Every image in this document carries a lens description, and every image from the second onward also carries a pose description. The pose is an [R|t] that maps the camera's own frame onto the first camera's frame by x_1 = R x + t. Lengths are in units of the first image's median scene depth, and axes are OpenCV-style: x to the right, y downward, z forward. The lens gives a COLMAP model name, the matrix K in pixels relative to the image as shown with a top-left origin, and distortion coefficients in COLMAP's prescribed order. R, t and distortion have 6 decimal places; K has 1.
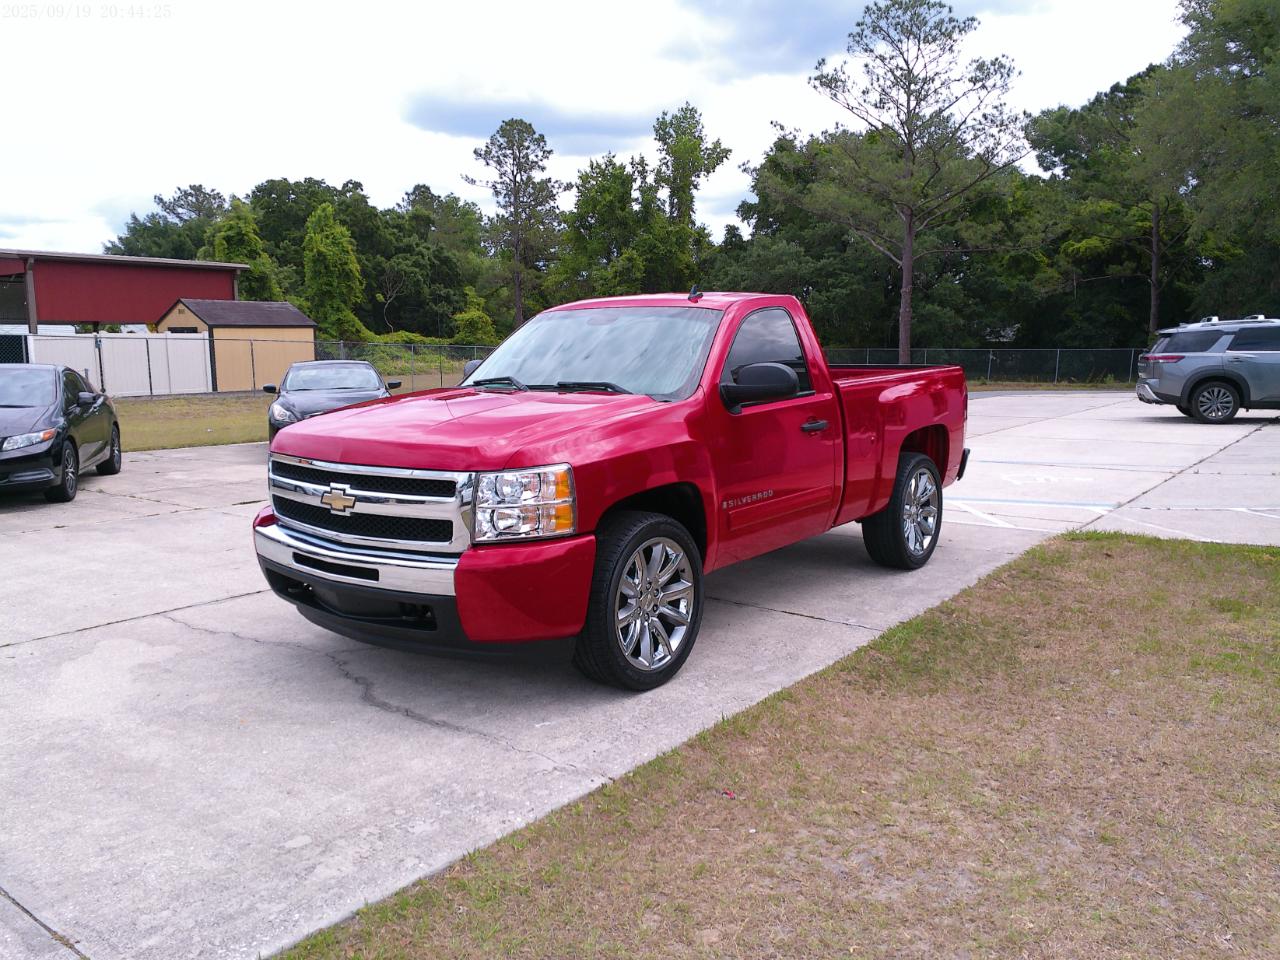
lens RADIAL K [[1029.3, 0, 651.7], [0, 1029.3, 496.8], [0, 0, 1]] dist [0.006566, 0.002595]
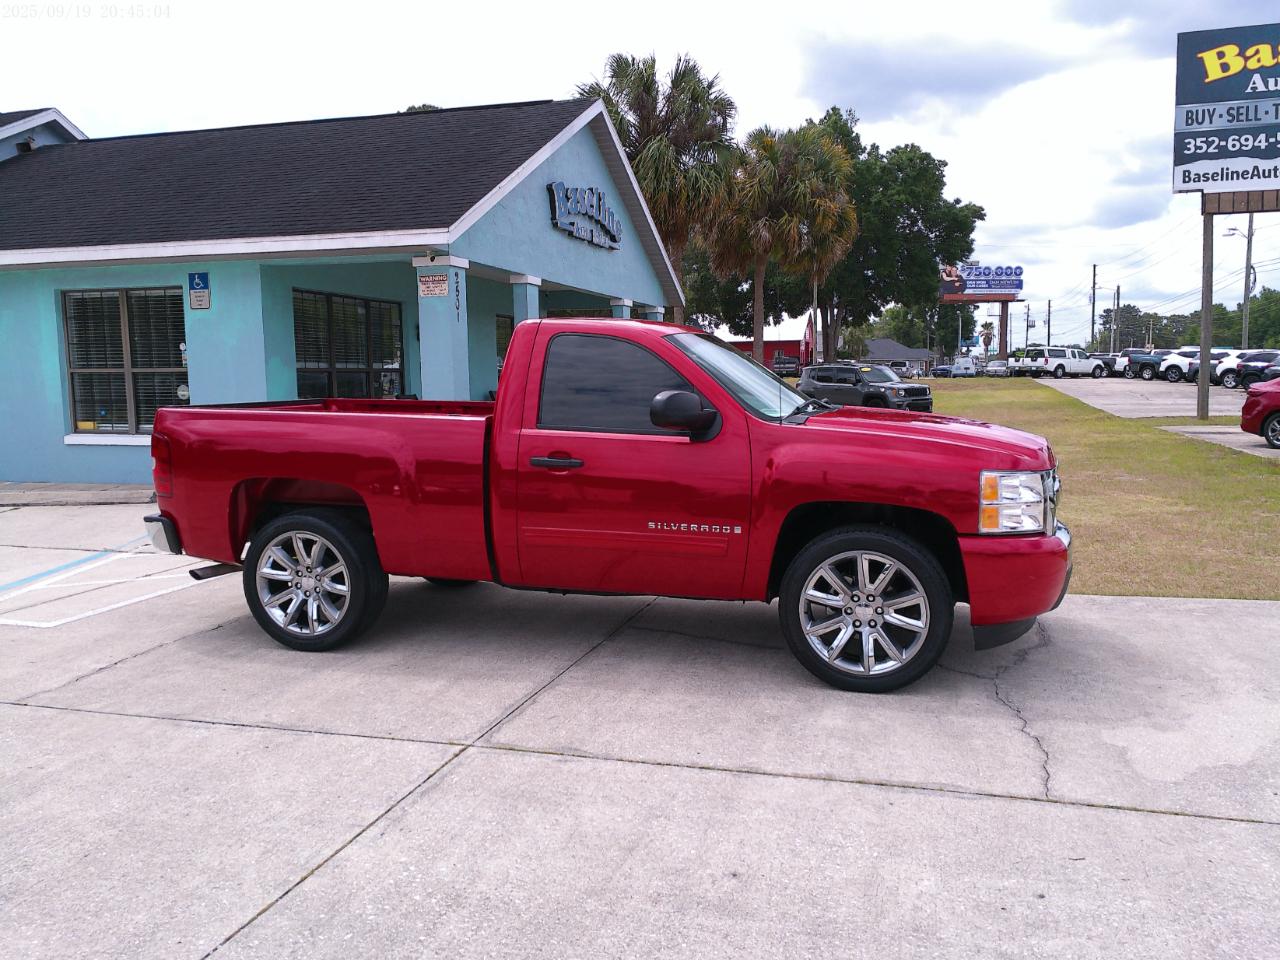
lens RADIAL K [[1008.1, 0, 646.7], [0, 1008.1, 494.7], [0, 0, 1]] dist [0.013799, -0.009199]
pose [[-0.359442, -0.104607, 0.927286, -0.127042], [0.153069, 0.973628, 0.169169, -0.027469], [-0.920528, 0.202745, -0.333951, 0.188851]]
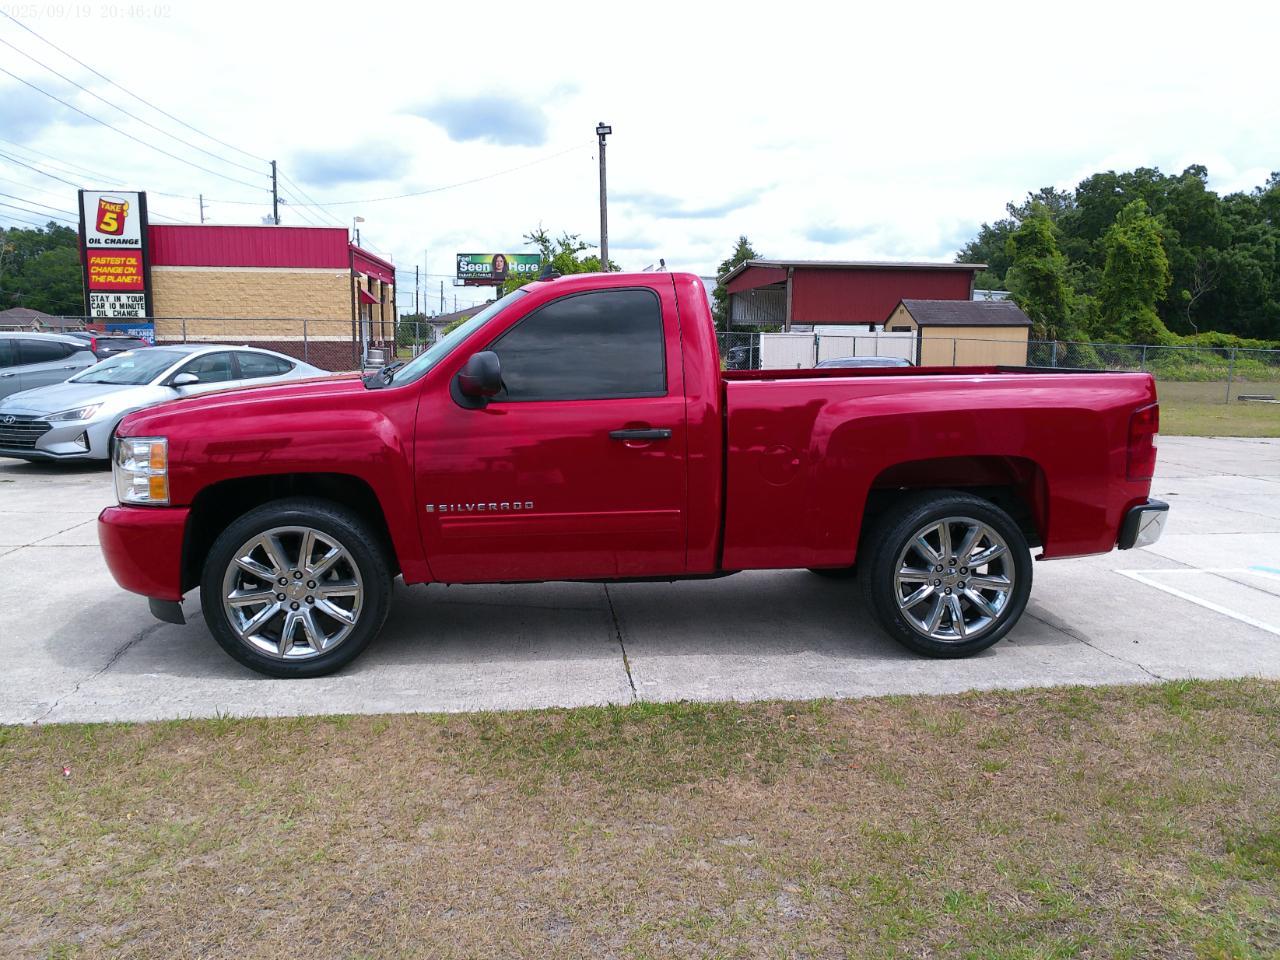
lens RADIAL K [[1043.1, 0, 633.9], [0, 1043.1, 478.1], [0, 0, 1]] dist [0.005755, 0.000085]
pose [[0.689572, 0.103903, -0.716725, 0.098786], [-0.118946, 0.992464, 0.029437, -0.007743], [0.714382, 0.064952, 0.696735, 0.056286]]
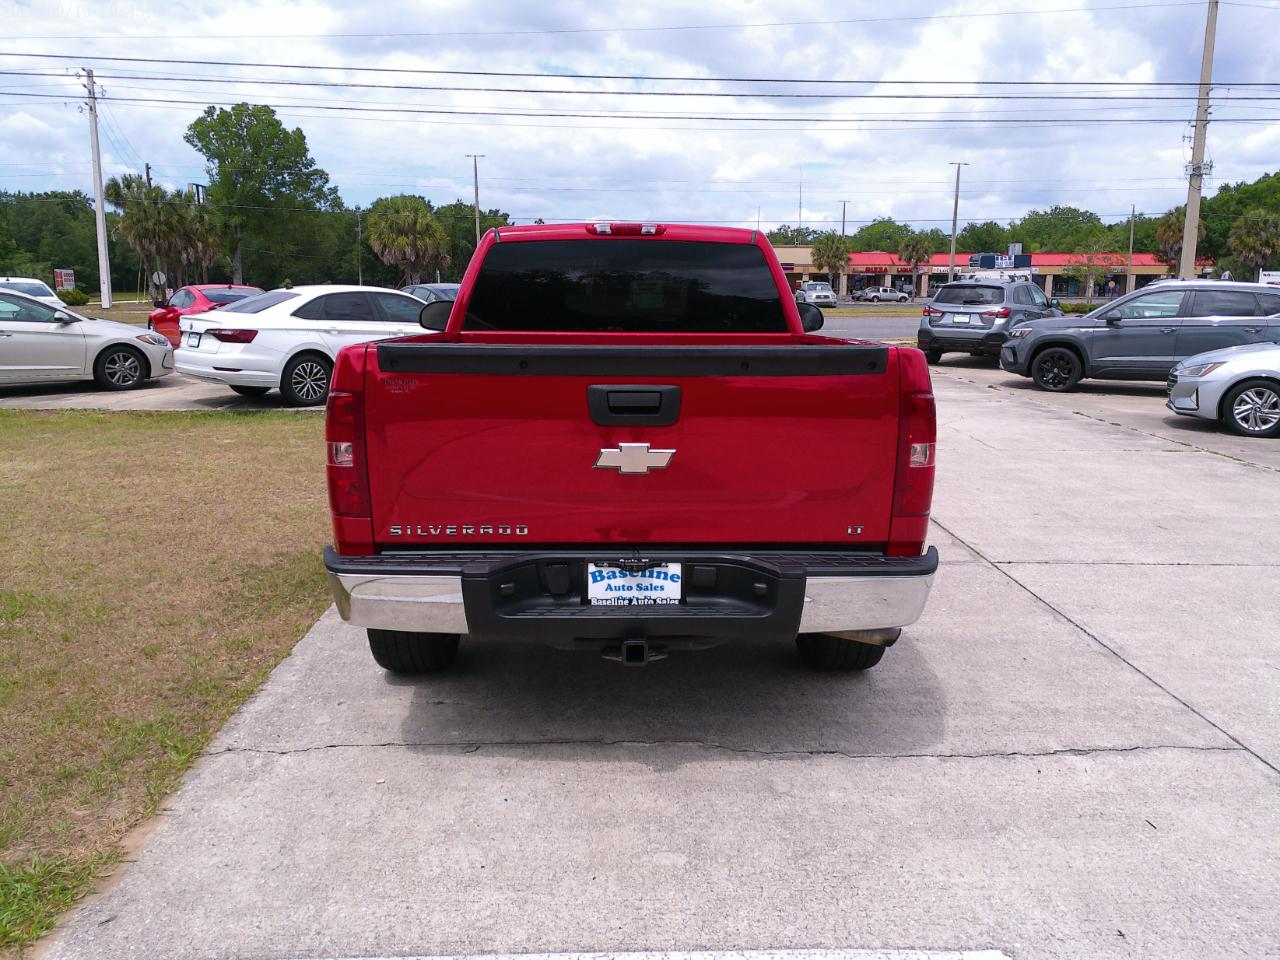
lens RADIAL K [[1029.3, 0, 651.7], [0, 1029.3, 496.8], [0, 0, 1]] dist [0.006566, 0.002595]
pose [[-0.775851, 0.126375, -0.618130, 0.081777], [-0.095454, 0.944944, 0.313001, -0.036441], [0.623654, 0.301845, -0.721072, 0.243798]]
